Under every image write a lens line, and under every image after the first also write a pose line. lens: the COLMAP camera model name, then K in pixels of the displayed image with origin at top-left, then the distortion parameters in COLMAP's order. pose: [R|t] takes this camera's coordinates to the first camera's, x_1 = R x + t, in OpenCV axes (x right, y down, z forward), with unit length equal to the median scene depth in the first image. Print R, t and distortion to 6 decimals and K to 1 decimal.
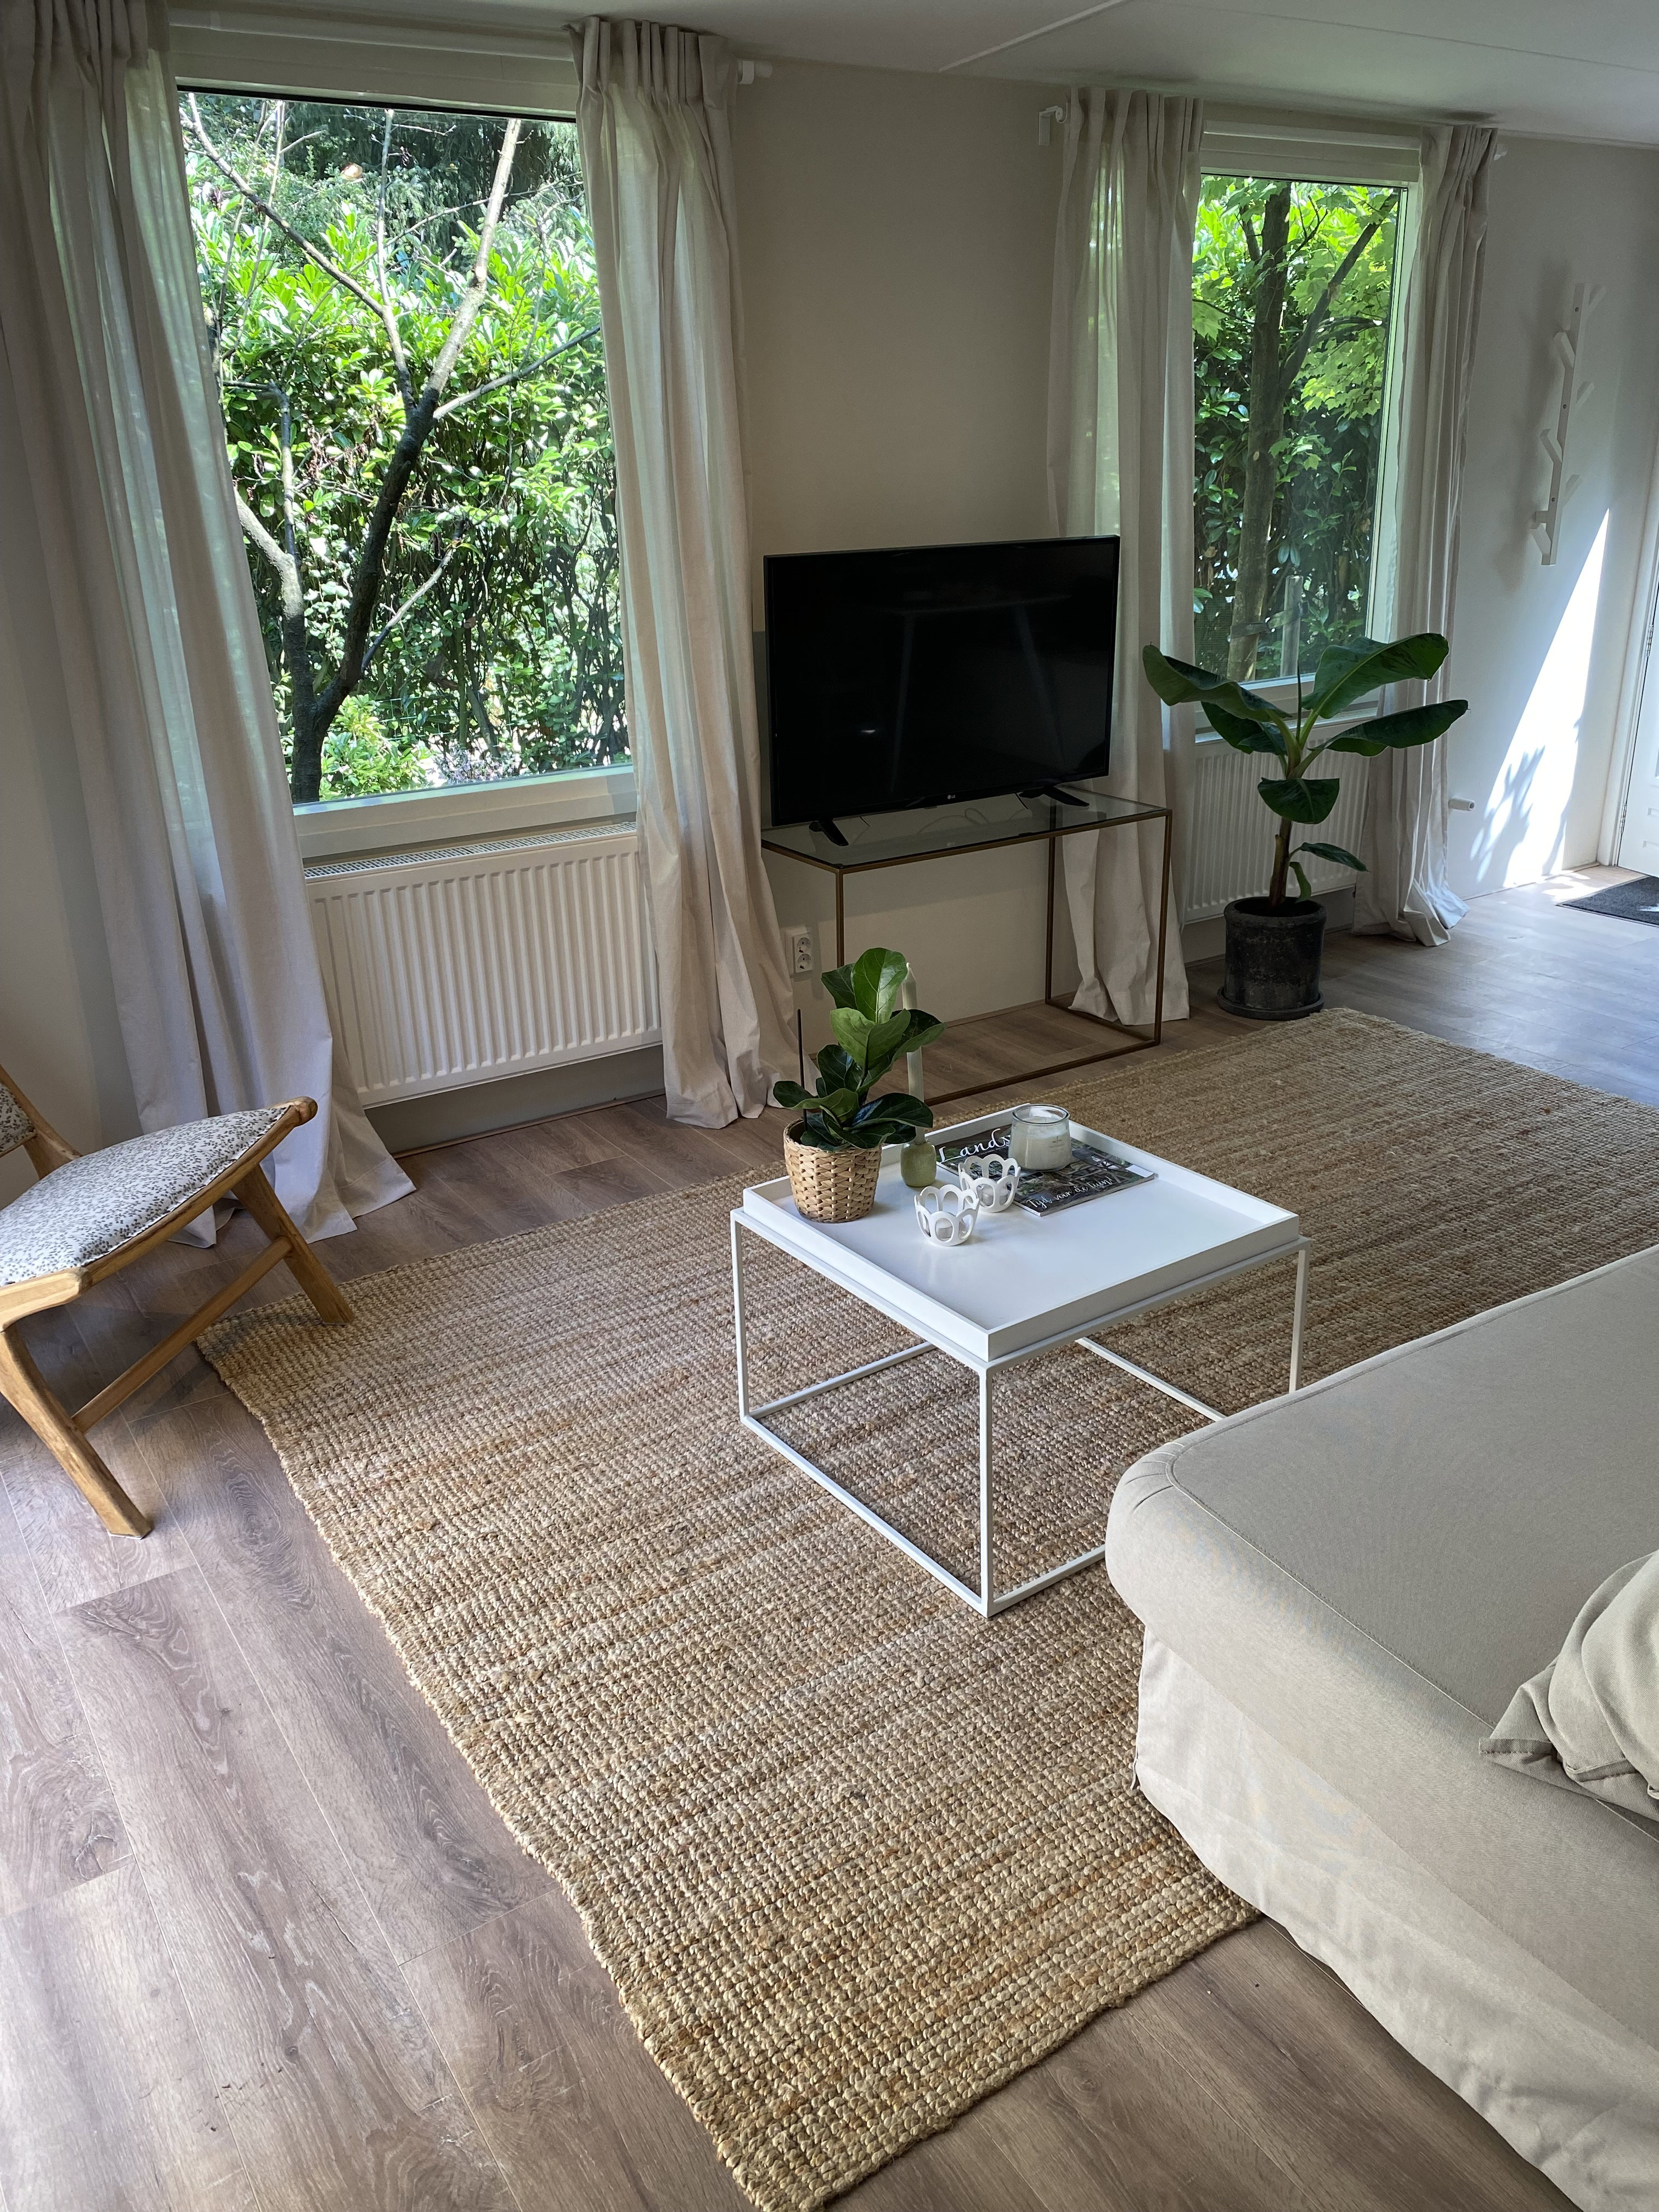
lens RADIAL K [[1704.8, 0, 829.5], [0, 1704.8, 1106.0], [0, 0, 1]] dist [0.037469, -0.001943]
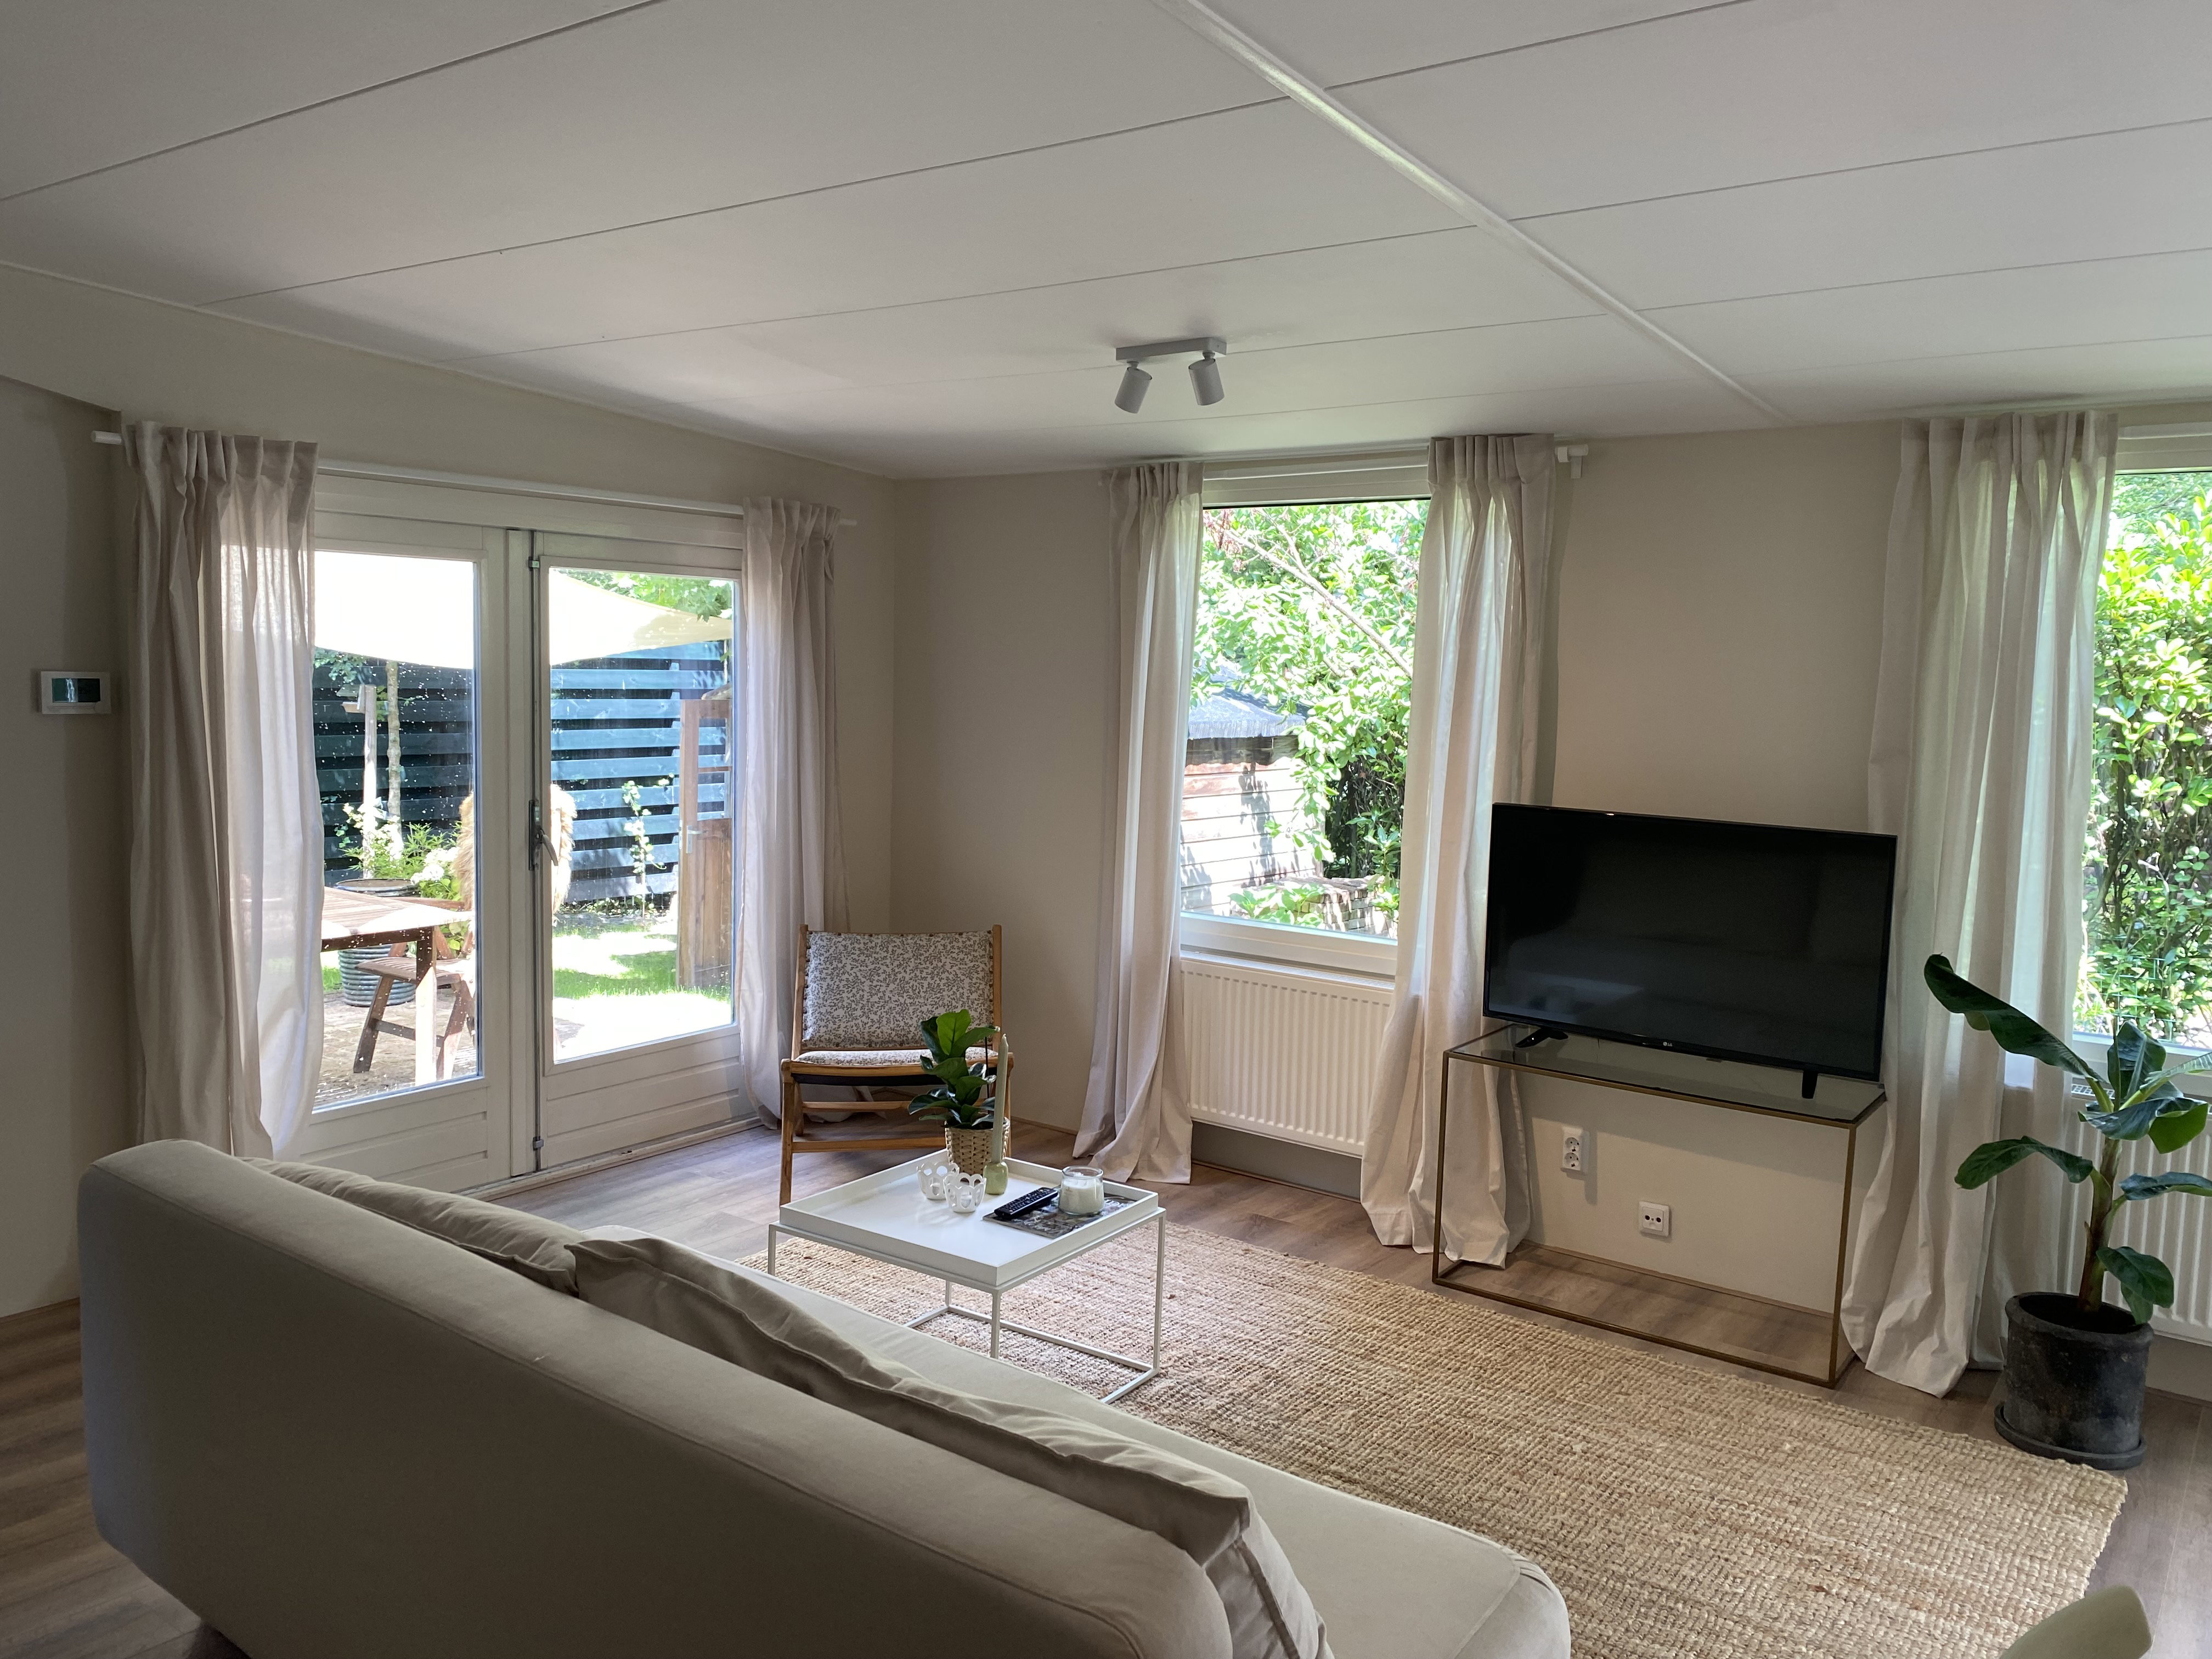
lens RADIAL K [[1704.8, 0, 1015.2], [0, 1704.8, 826.8], [0, 0, 1]] dist [0.037469, -0.001943]
pose [[0.323640, 0.136145, -0.936334, 0.893025], [-0.365546, 0.930750, 0.008983, -0.167563], [0.872716, 0.339366, 0.350995, 0.239013]]
